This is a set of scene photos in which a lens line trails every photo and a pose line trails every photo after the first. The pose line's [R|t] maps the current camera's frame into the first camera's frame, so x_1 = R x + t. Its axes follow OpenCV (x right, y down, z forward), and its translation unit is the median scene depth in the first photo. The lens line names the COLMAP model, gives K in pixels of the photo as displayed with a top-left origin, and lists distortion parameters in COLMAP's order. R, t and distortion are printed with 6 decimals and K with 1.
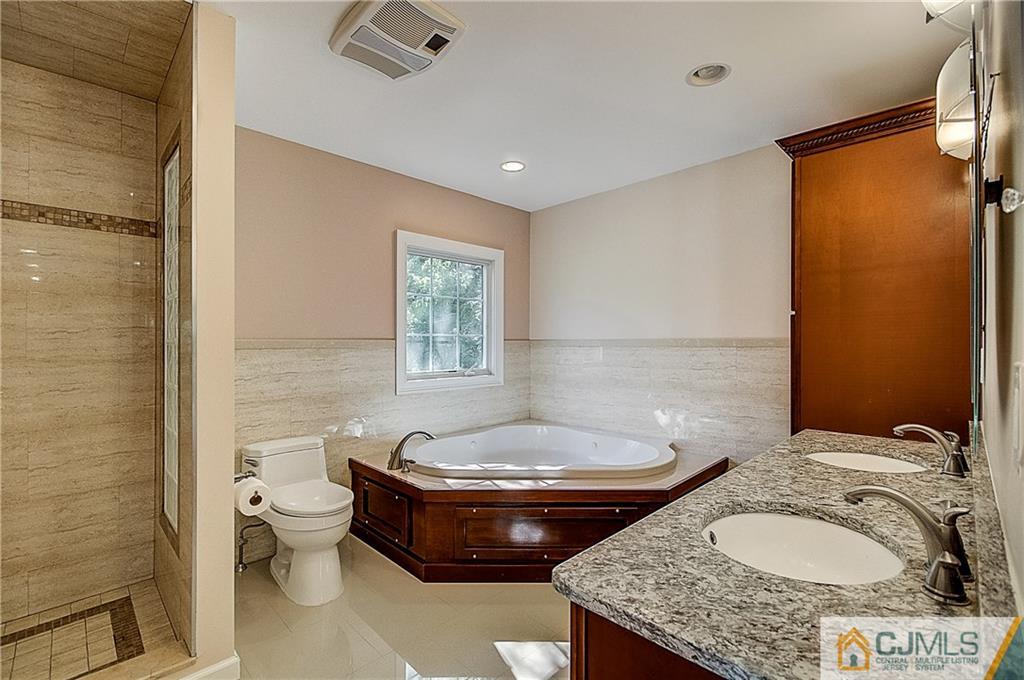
lens RADIAL K [[452.1, 0, 510.1], [0, 452.1, 341.8], [0, 0, 1]] dist [-0.001432, -0.000711]
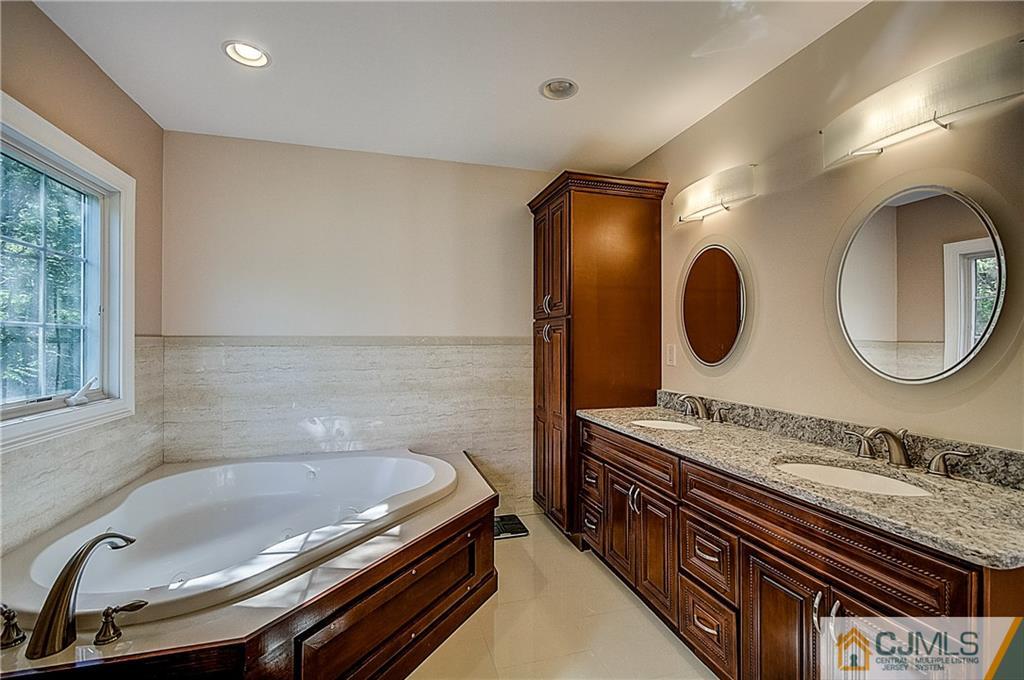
lens RADIAL K [[452.1, 0, 507.8], [0, 452.1, 339.5], [0, 0, 1]] dist [-0.001432, -0.000711]
pose [[0.486241, 0.005155, 0.873809, -0.369874], [-0.002465, 0.999987, -0.004527, 0.003128], [-0.873821, 0.000047, 0.486247, 0.396062]]
